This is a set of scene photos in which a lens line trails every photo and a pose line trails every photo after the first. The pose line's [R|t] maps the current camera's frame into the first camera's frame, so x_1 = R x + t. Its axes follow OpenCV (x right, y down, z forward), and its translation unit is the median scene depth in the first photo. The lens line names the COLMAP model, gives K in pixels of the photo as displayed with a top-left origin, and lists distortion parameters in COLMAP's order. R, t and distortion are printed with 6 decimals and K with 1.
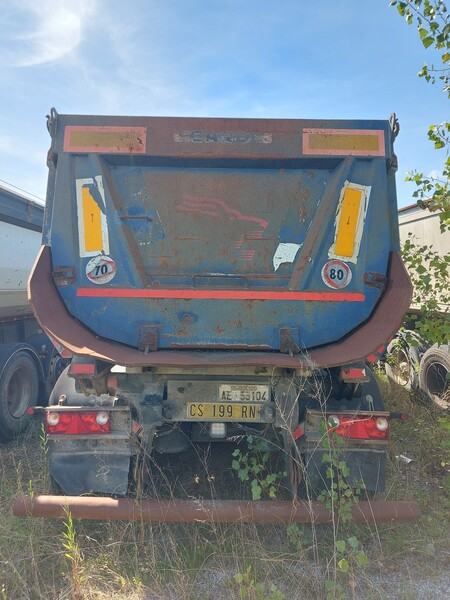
lens RADIAL K [[414.6, 0, 224.5], [0, 414.6, 301.5], [0, 0, 1]] dist [0.068235, -0.003839]
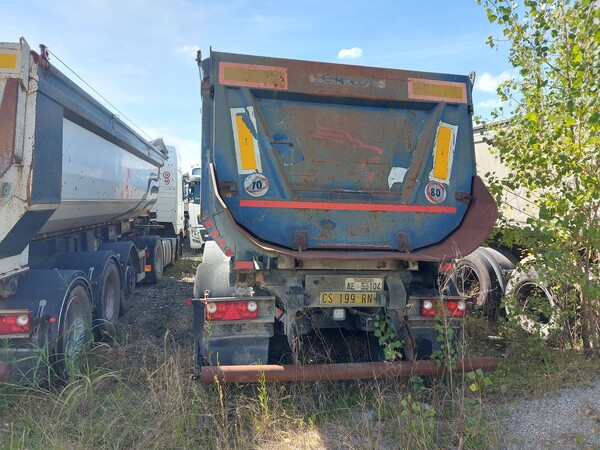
lens RADIAL K [[414.6, 0, 301.4], [0, 414.6, 224.2], [0, 0, 1]] dist [0.068235, -0.003839]
pose [[0.982744, 0.007096, 0.184834, -0.377941], [-0.011273, 0.999704, 0.021559, 0.010782], [-0.184626, -0.023270, 0.982533, -0.214321]]
